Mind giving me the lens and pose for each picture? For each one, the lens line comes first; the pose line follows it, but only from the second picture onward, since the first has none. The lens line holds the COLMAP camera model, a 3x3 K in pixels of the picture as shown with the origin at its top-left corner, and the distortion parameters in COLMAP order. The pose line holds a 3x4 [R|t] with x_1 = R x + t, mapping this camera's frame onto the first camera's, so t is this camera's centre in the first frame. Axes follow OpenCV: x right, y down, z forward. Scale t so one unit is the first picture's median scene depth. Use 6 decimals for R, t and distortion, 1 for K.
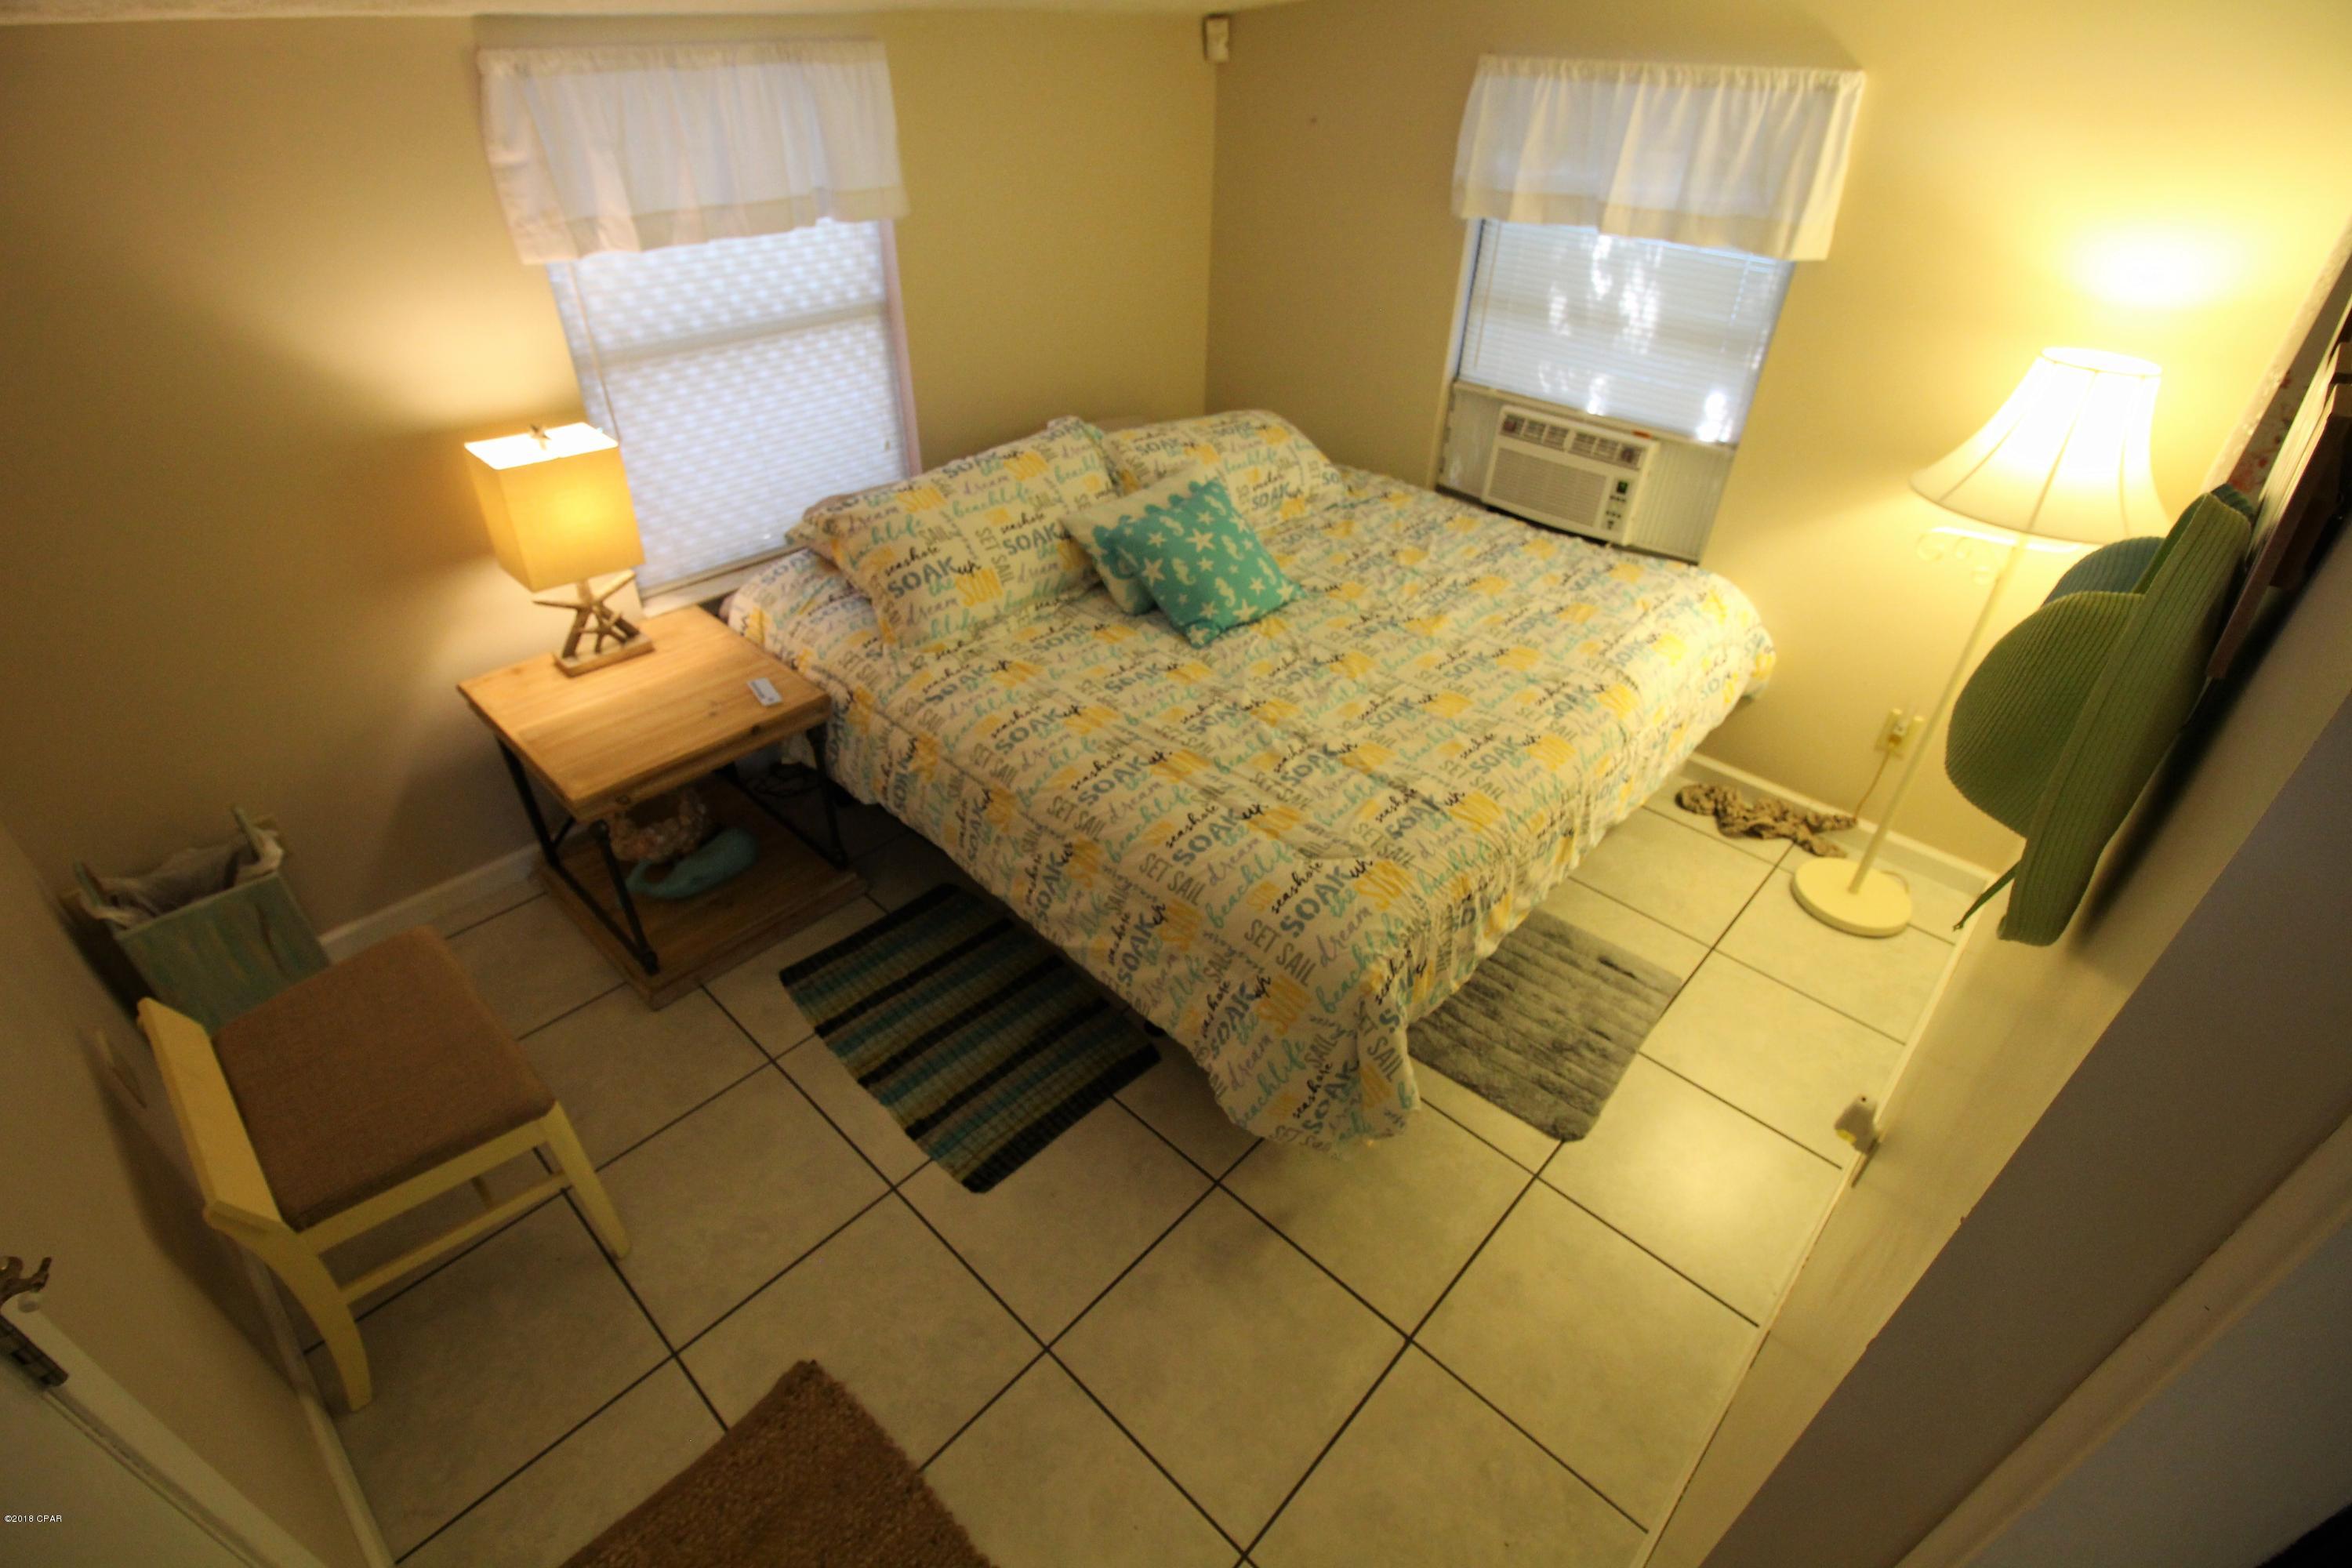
lens RADIAL K [[1087.7, 0, 1168.8], [0, 1087.7, 783.2], [0, 0, 1]] dist [-0.001138, -0.012439]
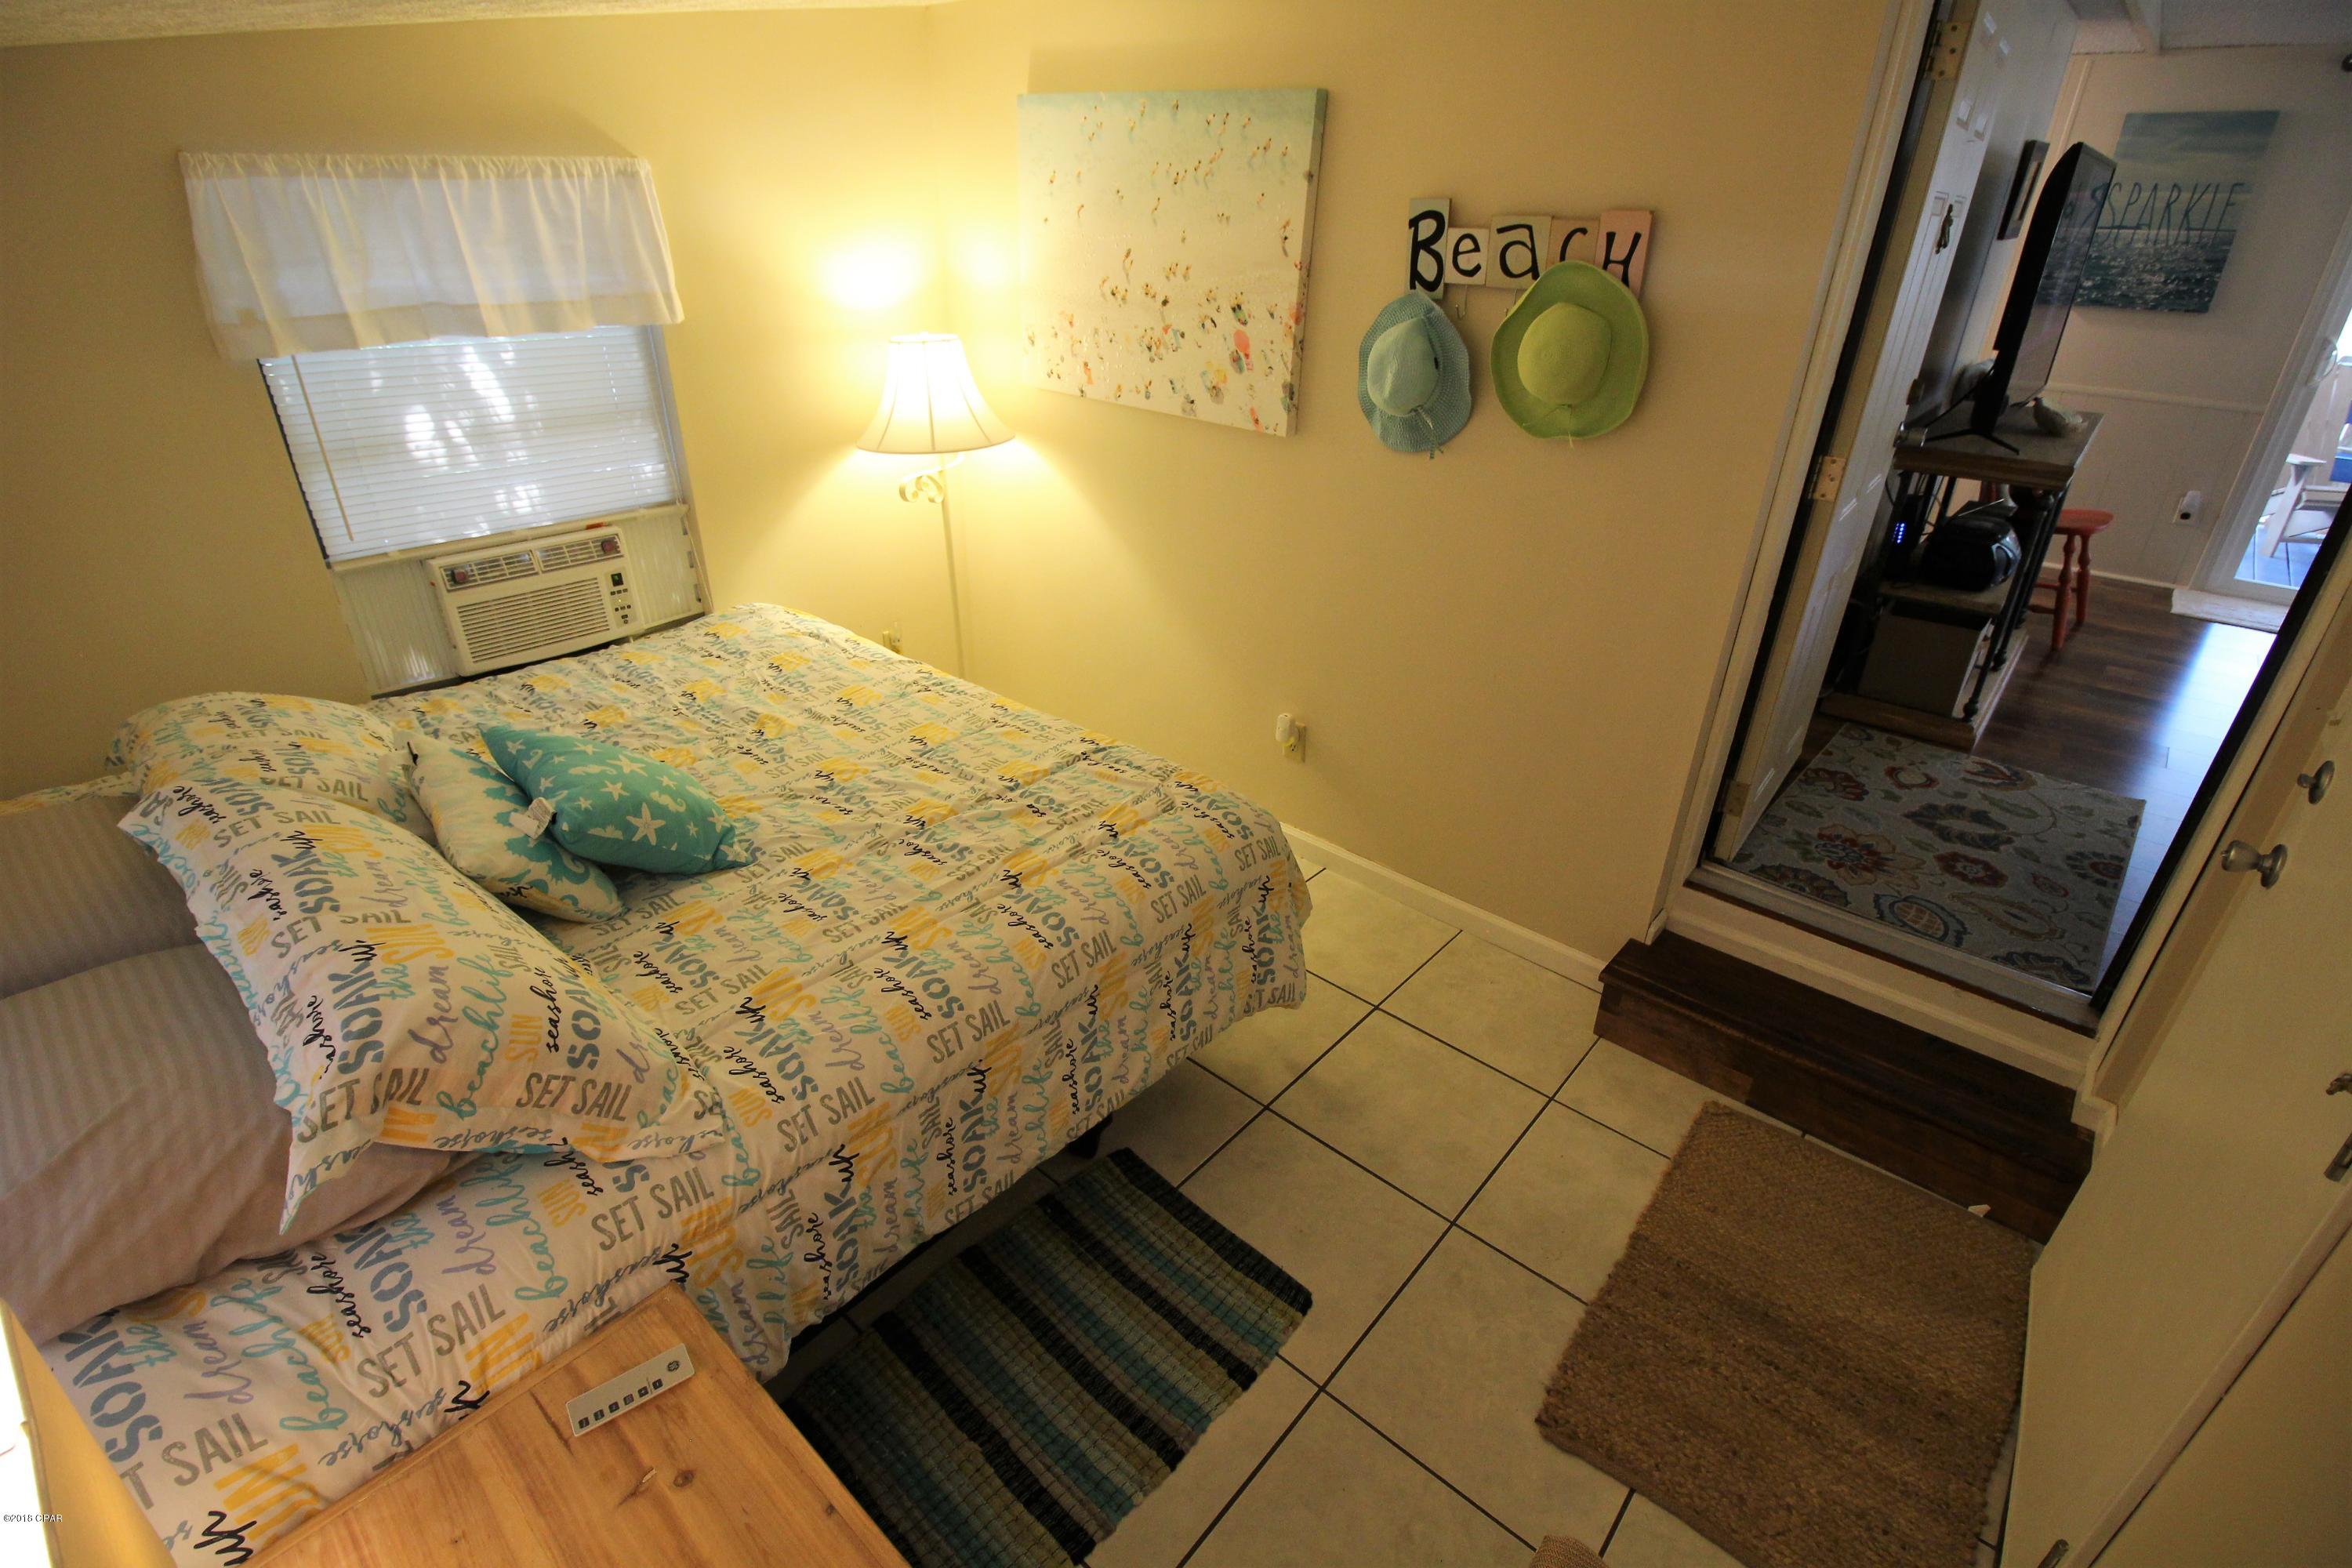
lens RADIAL K [[1087.7, 0, 1168.6], [0, 1087.7, 785.9], [0, 0, 1]] dist [-0.001138, -0.012439]
pose [[-0.037636, -0.484105, 0.874200, -0.651645], [0.571429, 0.707249, 0.416254, -0.323829], [-0.819788, 0.515209, 0.250014, 0.554575]]
